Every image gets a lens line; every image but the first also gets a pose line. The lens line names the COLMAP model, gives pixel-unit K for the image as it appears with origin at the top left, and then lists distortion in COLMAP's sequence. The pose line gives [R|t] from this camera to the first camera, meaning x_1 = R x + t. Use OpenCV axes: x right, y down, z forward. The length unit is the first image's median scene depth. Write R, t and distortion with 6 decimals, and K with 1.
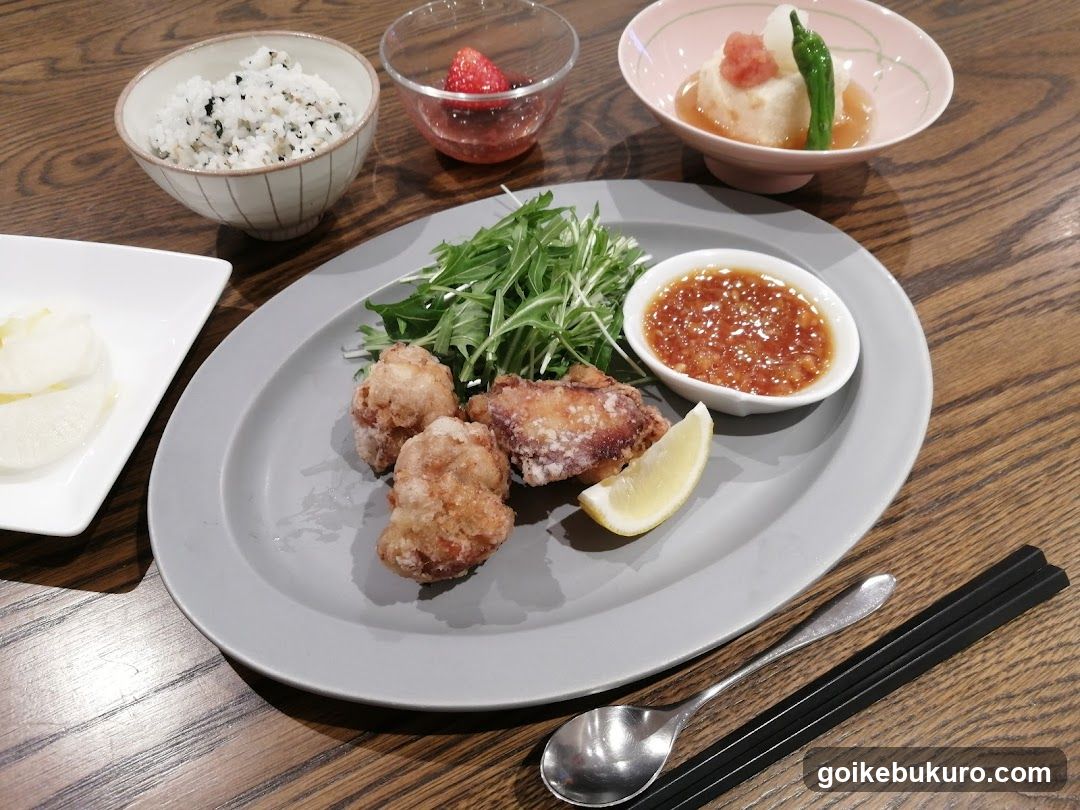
lens RADIAL K [[858.3, 0, 541.8], [0, 858.3, 401.8], [0, 0, 1]] dist [-0.029280, 0.019767]
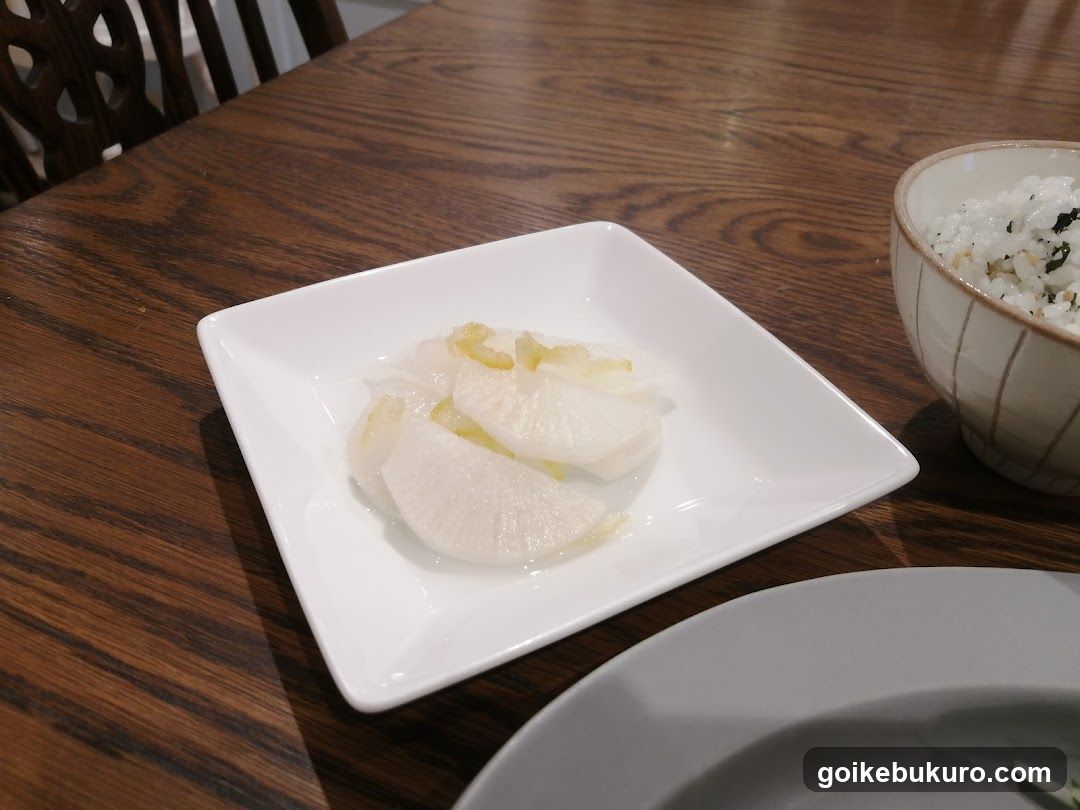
lens RADIAL K [[858.3, 0, 548.8], [0, 858.3, 404.4], [0, 0, 1]] dist [-0.029280, 0.019767]
pose [[0.610693, 0.507398, -0.607949, -0.198077], [-0.625881, 0.779609, 0.021959, -0.057461], [0.485104, 0.367093, 0.793673, 0.444299]]
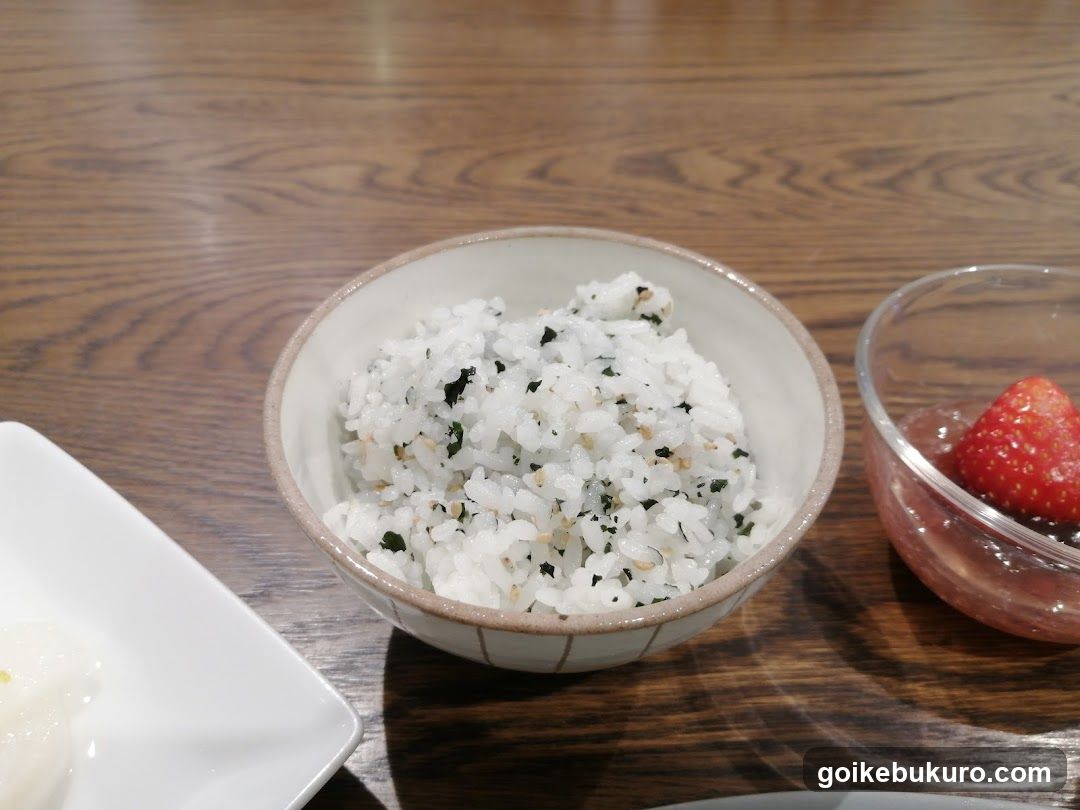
lens RADIAL K [[858.3, 0, 543.8], [0, 858.3, 406.5], [0, 0, 1]] dist [-0.029280, 0.019767]
pose [[0.867448, 0.337569, -0.365489, -0.177405], [-0.382862, 0.922041, -0.057076, -0.323491], [0.317728, 0.189442, 0.929064, 0.585602]]
